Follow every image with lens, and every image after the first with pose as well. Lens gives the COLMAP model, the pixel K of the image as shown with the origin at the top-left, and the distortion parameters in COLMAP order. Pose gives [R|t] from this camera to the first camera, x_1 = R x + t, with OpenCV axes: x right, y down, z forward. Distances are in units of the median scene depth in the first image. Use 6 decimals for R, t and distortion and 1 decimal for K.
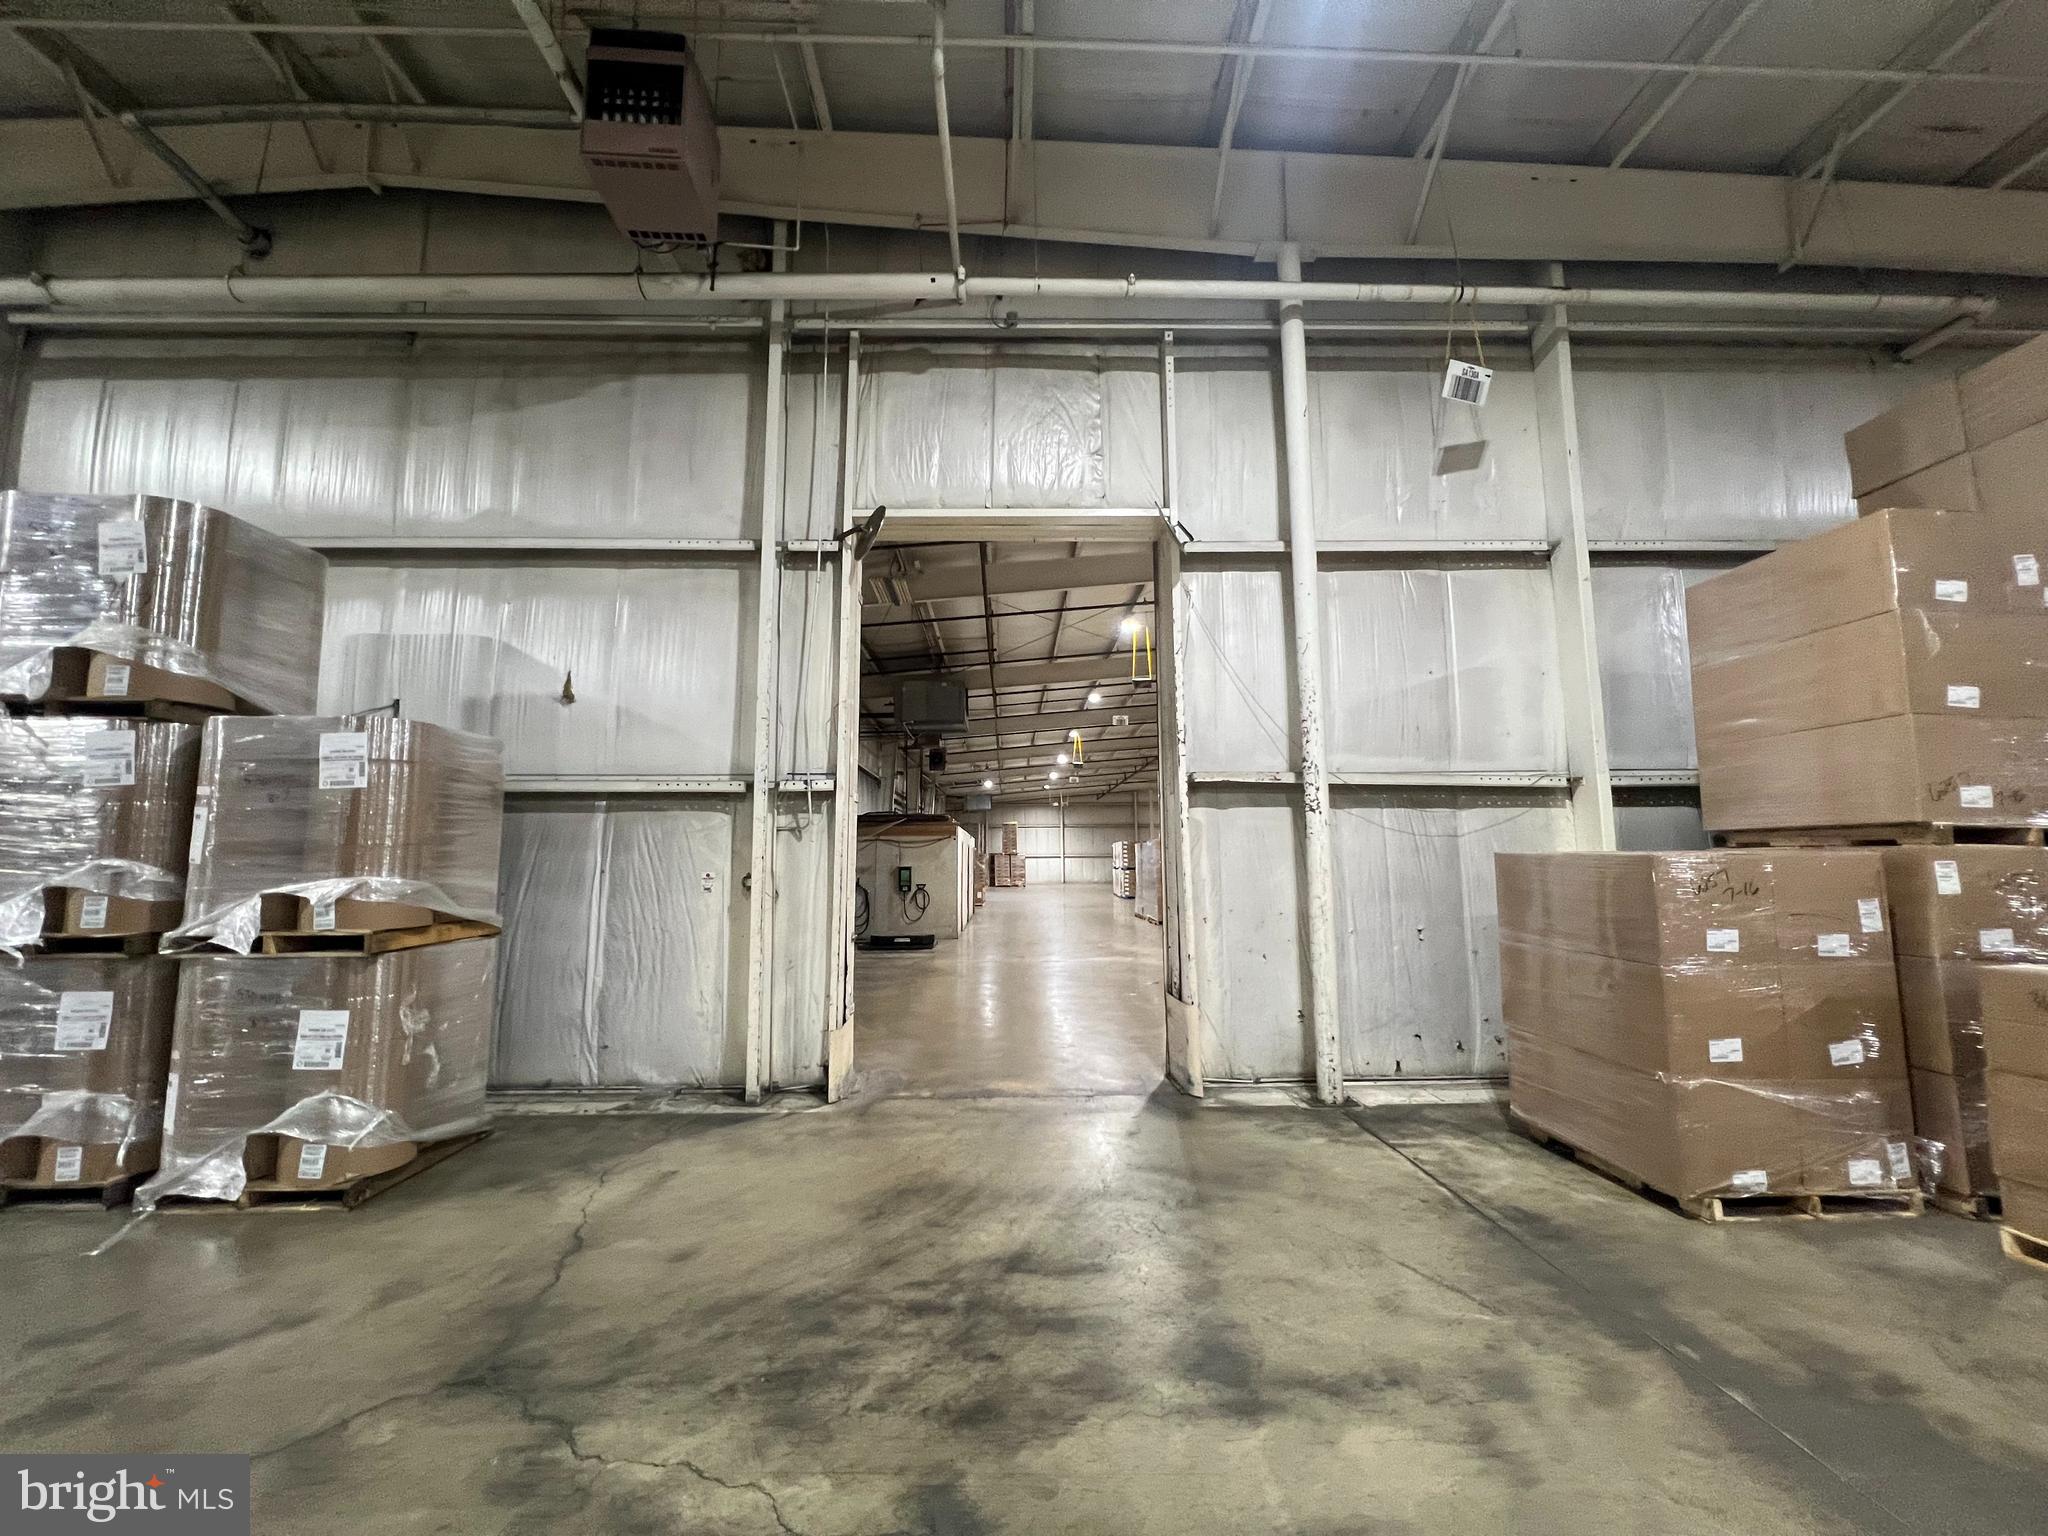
lens RADIAL K [[816.4, 0, 1020.0], [0, 816.4, 763.8], [0, 0, 1]] dist [-0.001929, 0.000639]
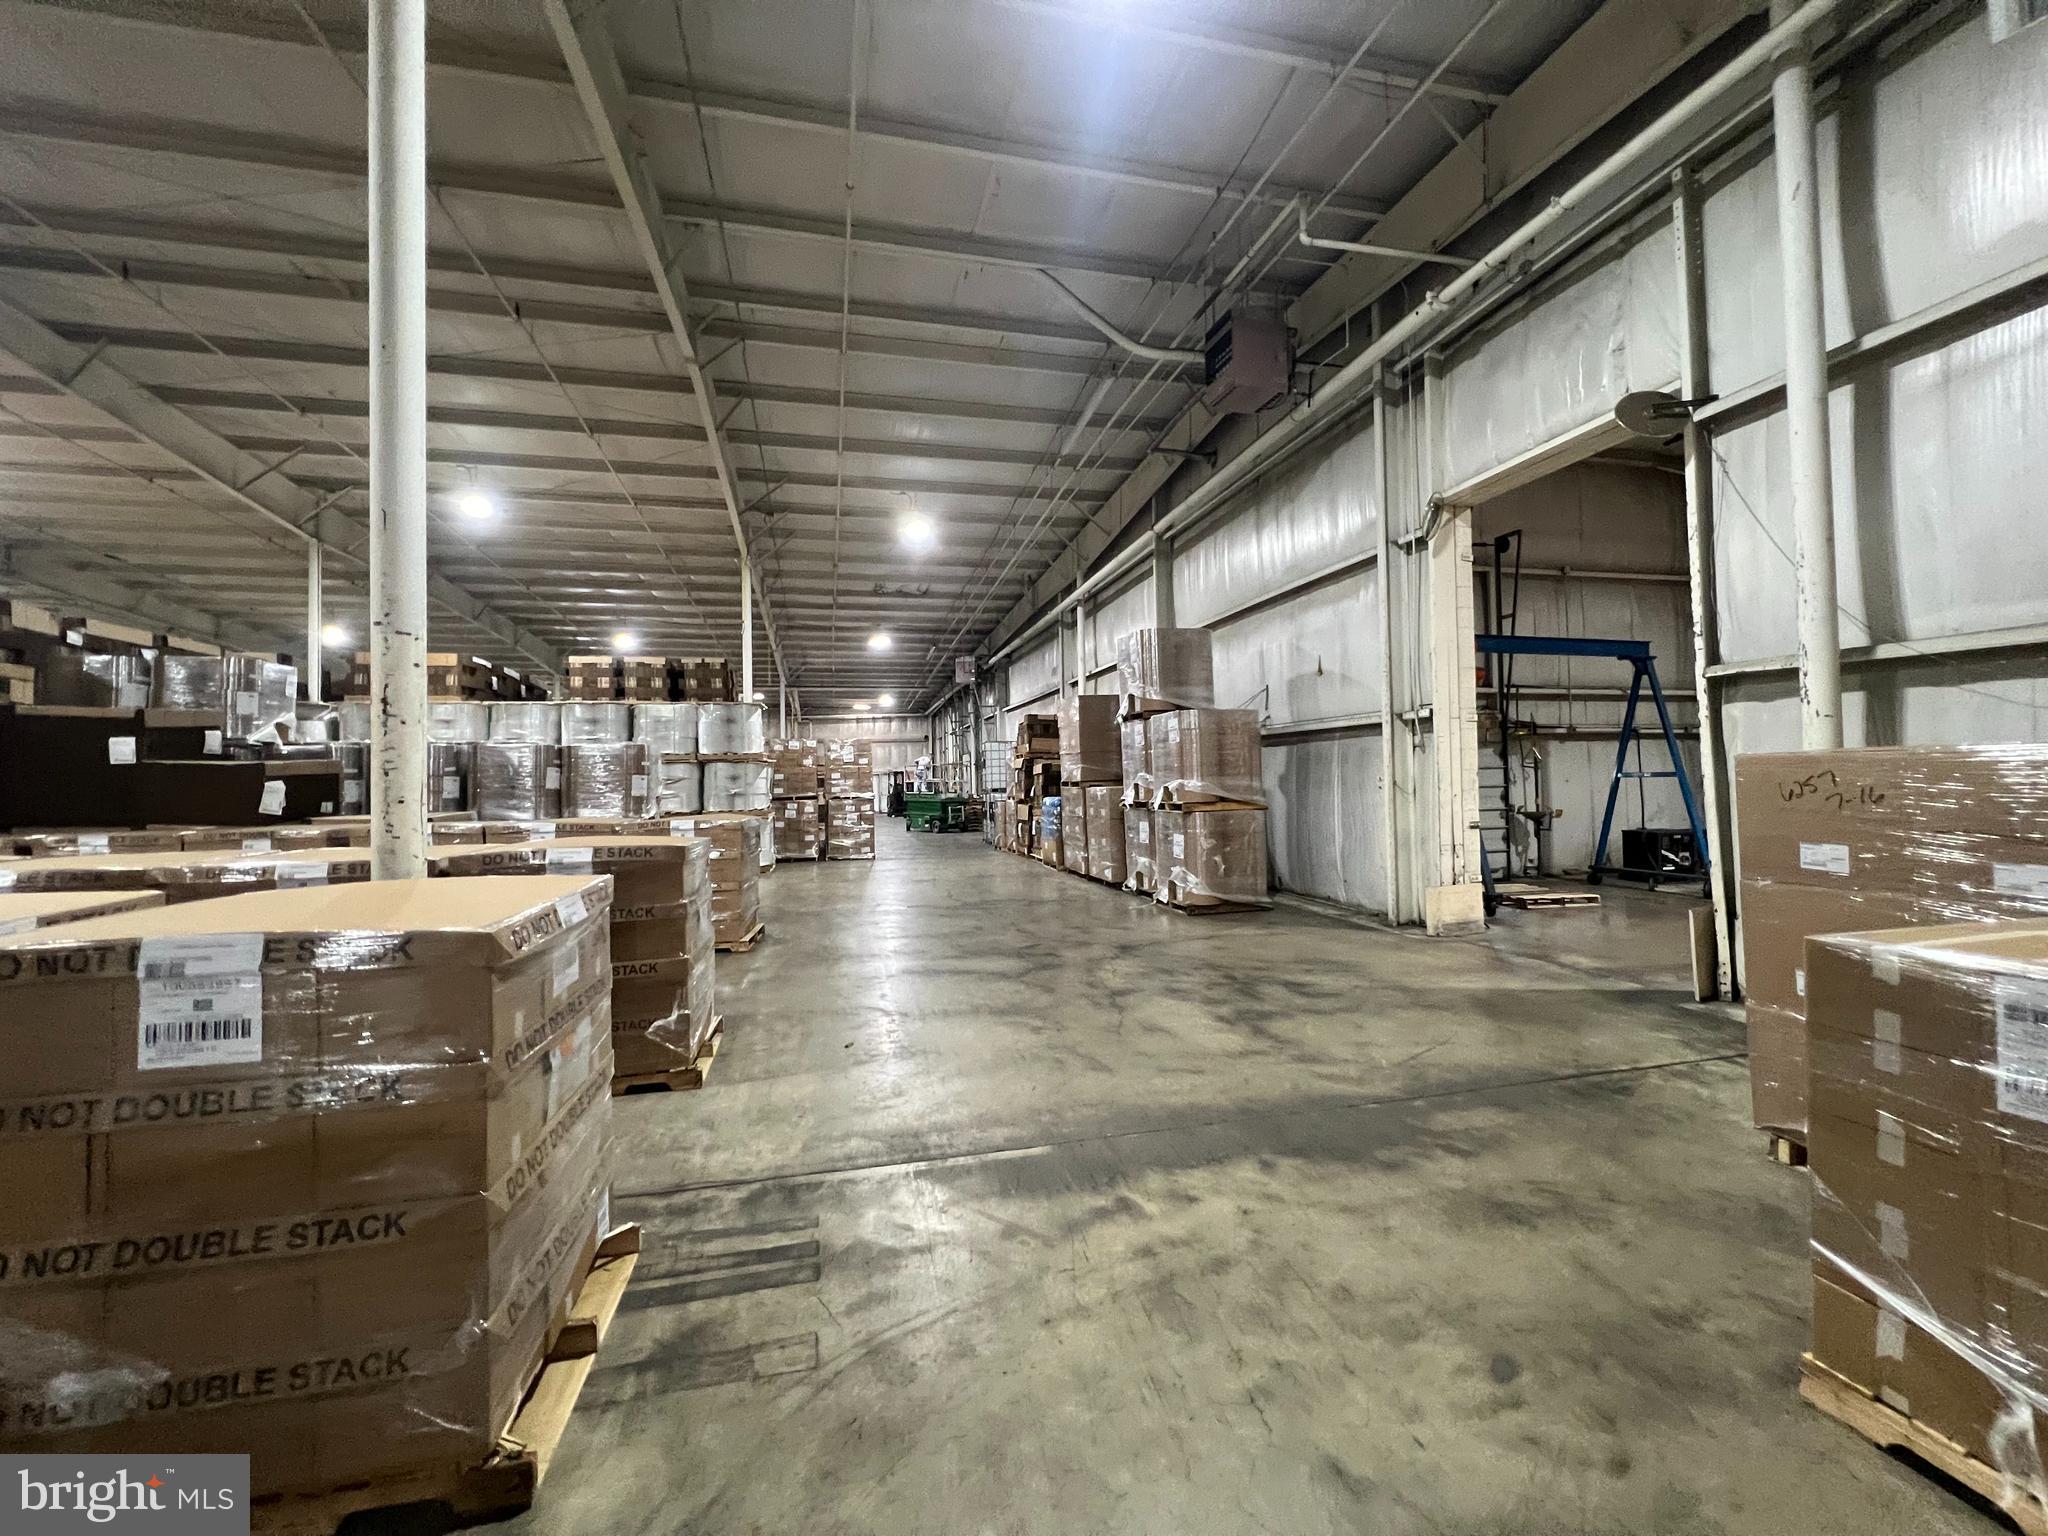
lens RADIAL K [[816.4, 0, 1020.0], [0, 816.4, 763.8], [0, 0, 1]] dist [-0.001929, 0.000639]
pose [[0.211818, -0.018855, -0.977127, 0.883116], [0.136216, 0.990624, 0.010413, 0.003075], [0.967770, -0.135306, 0.212400, 0.034689]]
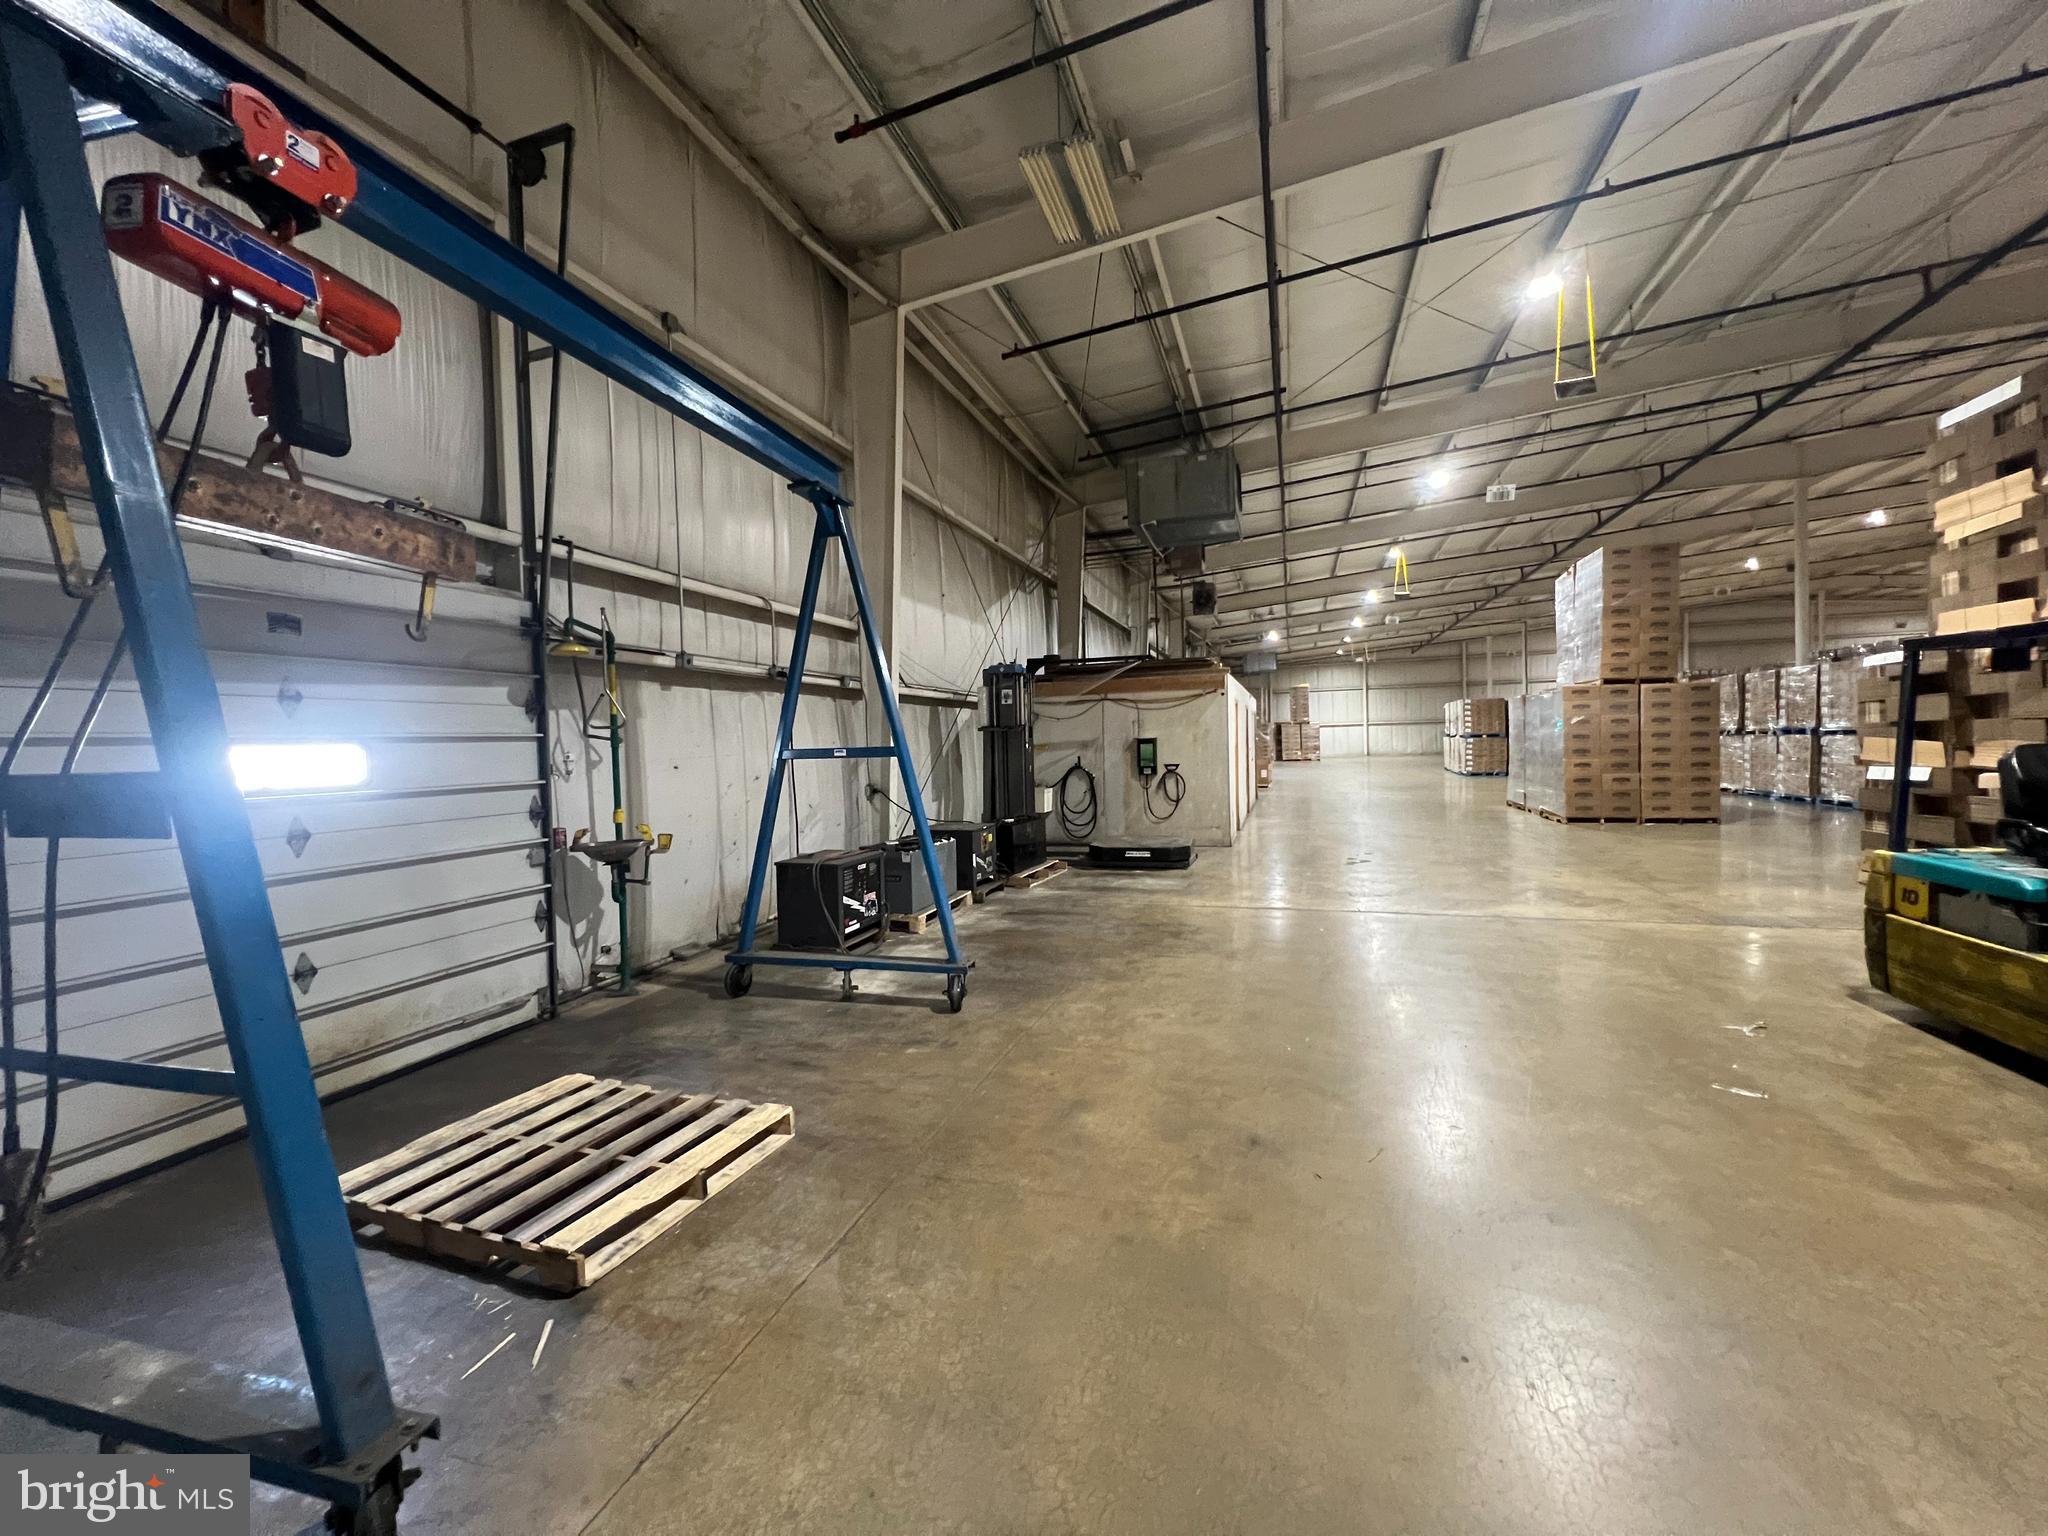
lens RADIAL K [[823.8, 0, 1031.5], [0, 823.8, 763.5], [0, 0, 1]] dist [0.000384, 0.000143]
pose [[0.948007, -0.011576, -0.318039, -0.047920], [0.059808, 0.988013, 0.142315, 0.125653], [0.312580, -0.153937, 0.937335, 0.940879]]
